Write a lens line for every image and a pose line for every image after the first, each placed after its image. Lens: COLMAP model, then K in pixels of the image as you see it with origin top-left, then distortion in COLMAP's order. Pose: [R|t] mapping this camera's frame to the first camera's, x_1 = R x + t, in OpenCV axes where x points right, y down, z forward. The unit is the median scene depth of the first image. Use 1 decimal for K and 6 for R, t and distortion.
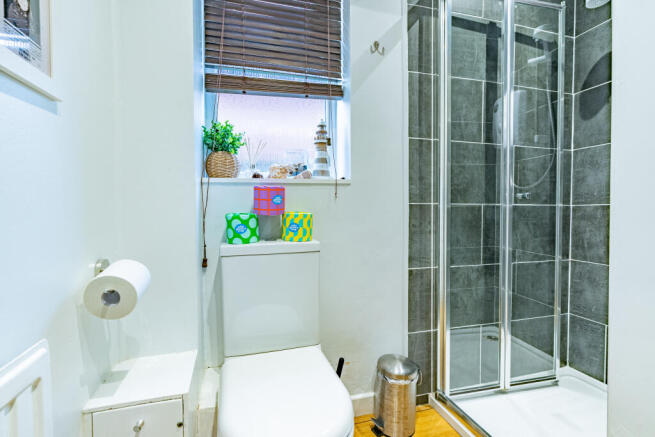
lens RADIAL K [[297.3, 0, 324.6], [0, 297.3, 216.4], [0, 0, 1]] dist [-0.000731, 0.000076]
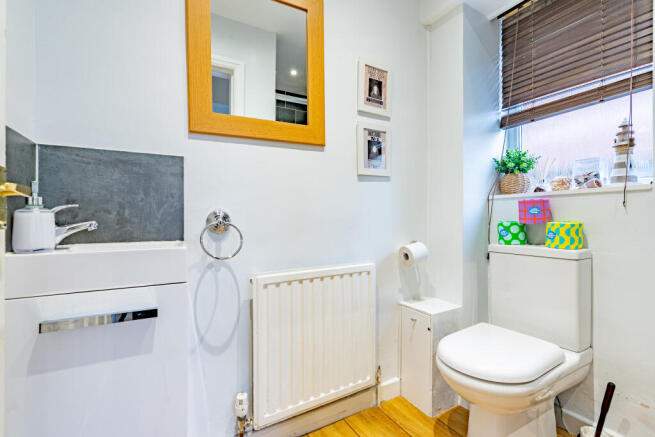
lens RADIAL K [[297.3, 0, 324.6], [0, 297.3, 216.4], [0, 0, 1]] dist [-0.000731, 0.000076]
pose [[0.240161, 0.002924, -0.970729, 0.749099], [-0.030961, 0.999510, -0.004649, -0.001337], [0.970239, 0.031171, 0.240134, -0.090955]]
